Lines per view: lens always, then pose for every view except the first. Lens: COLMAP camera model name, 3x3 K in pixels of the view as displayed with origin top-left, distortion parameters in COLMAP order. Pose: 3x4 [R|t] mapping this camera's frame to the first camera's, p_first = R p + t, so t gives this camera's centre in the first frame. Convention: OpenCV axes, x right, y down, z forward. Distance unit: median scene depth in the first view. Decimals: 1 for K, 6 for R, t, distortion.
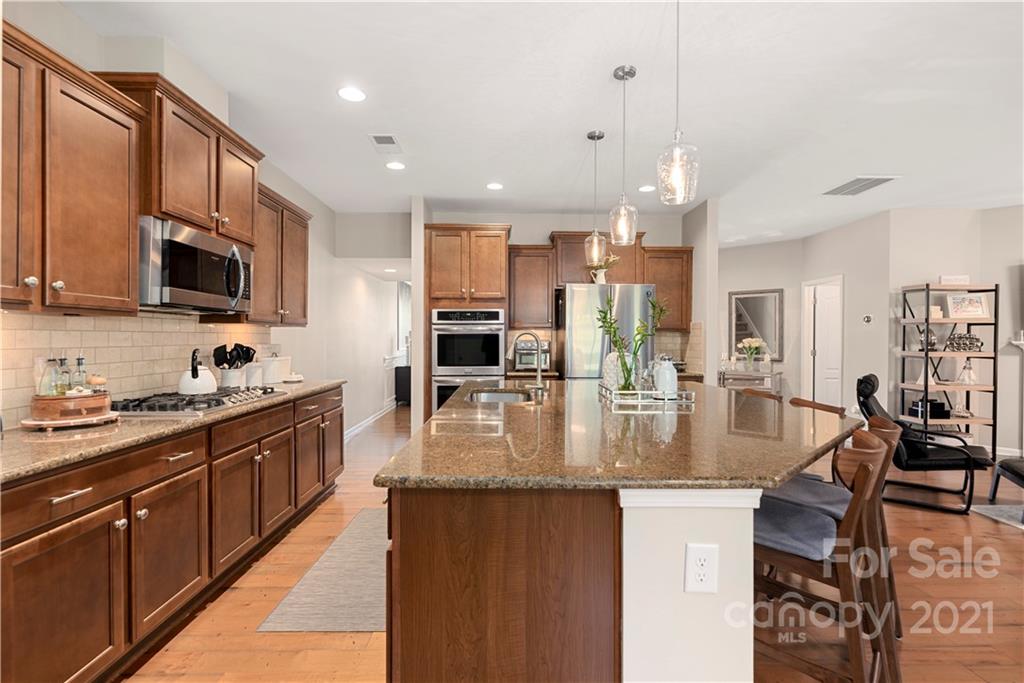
lens RADIAL K [[490.2, 0, 512.9], [0, 490.2, 341.6], [0, 0, 1]] dist [-0.001256, 0.000934]
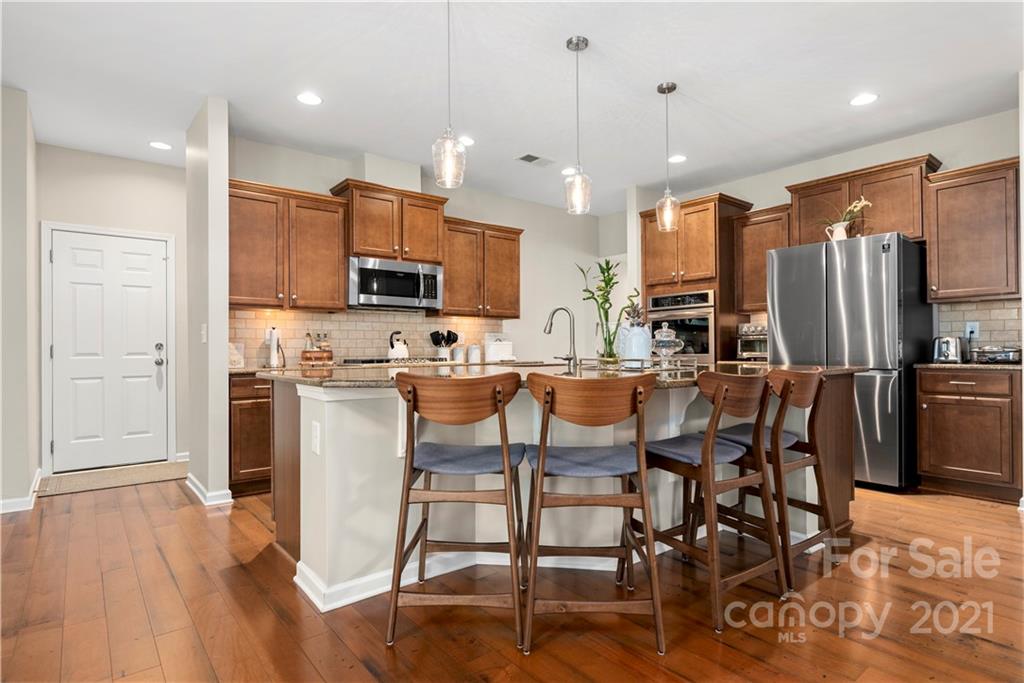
lens RADIAL K [[541.5, 0, 510.4], [0, 541.5, 346.8], [0, 0, 1]] dist [-0.005500, -0.000809]
pose [[0.598007, -0.014333, -0.801363, 0.700152], [0.004096, 0.999882, -0.014827, 0.064797], [0.801481, 0.005584, 0.597995, 0.153235]]
